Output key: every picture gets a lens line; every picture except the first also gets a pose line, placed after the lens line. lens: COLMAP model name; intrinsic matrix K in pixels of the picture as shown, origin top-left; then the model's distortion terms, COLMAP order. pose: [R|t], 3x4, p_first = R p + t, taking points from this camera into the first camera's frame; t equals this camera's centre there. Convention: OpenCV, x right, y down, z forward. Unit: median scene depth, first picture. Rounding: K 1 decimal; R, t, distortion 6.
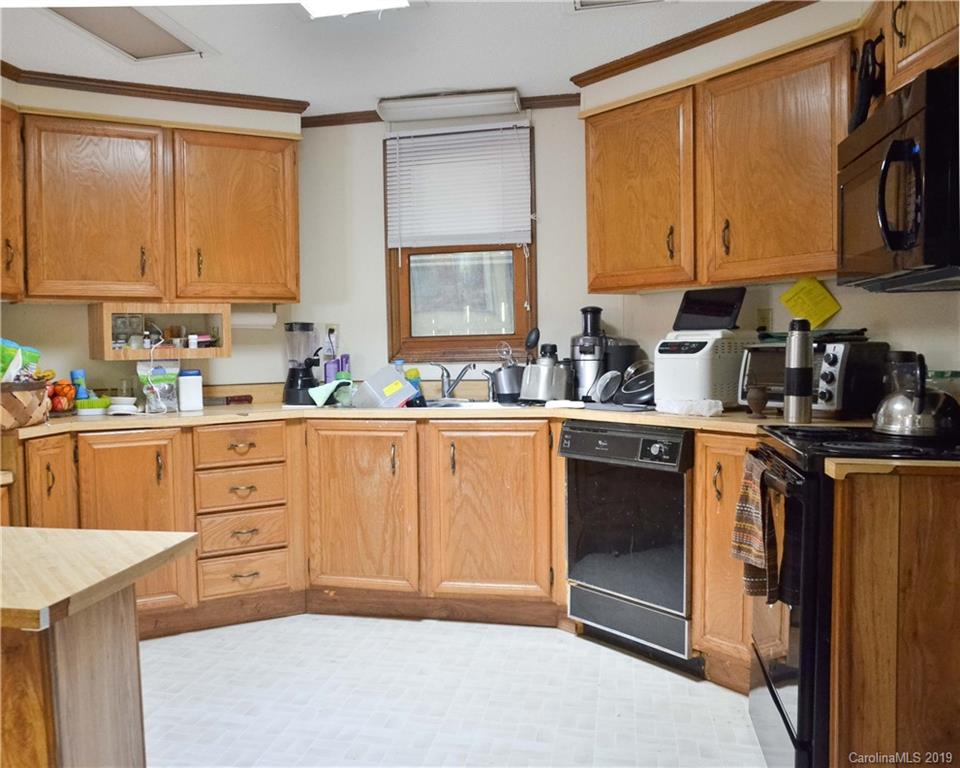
lens RADIAL K [[838.6, 0, 397.9], [0, 838.6, 389.7], [0, 0, 1]] dist [-0.112968, 0.087498]
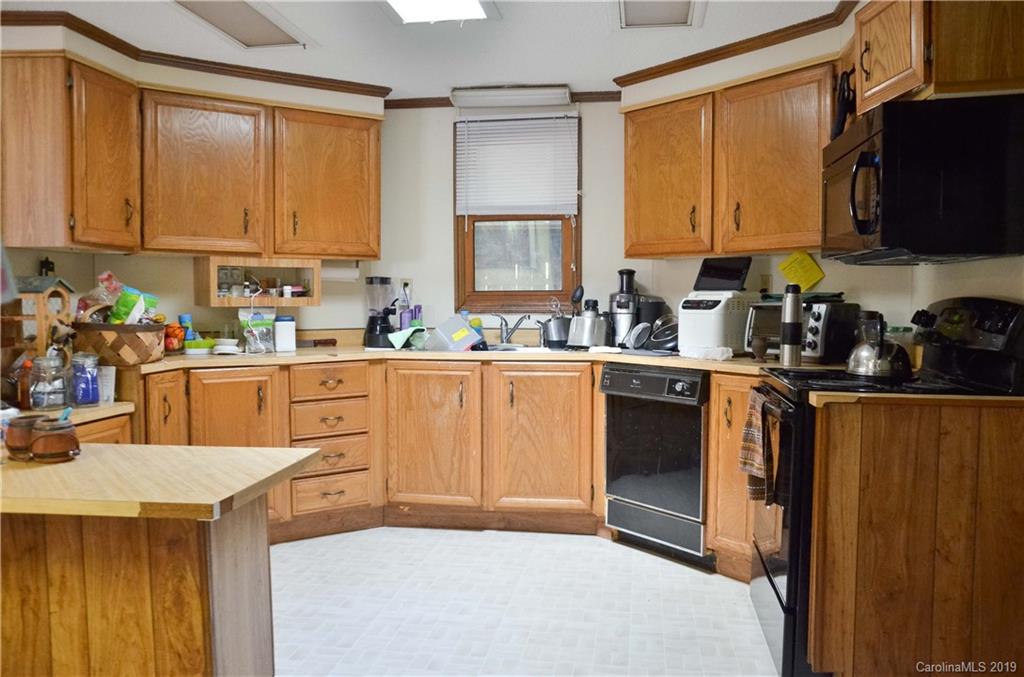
lens RADIAL K [[804.0, 0, 513.7], [0, 804.0, 337.8], [0, 0, 1]] dist [-0.127558, 0.070051]
pose [[0.993417, 0.014037, 0.113694, -0.064064], [-0.013859, 0.999901, -0.002354, 0.004885], [-0.113716, 0.000763, 0.993513, -0.139967]]
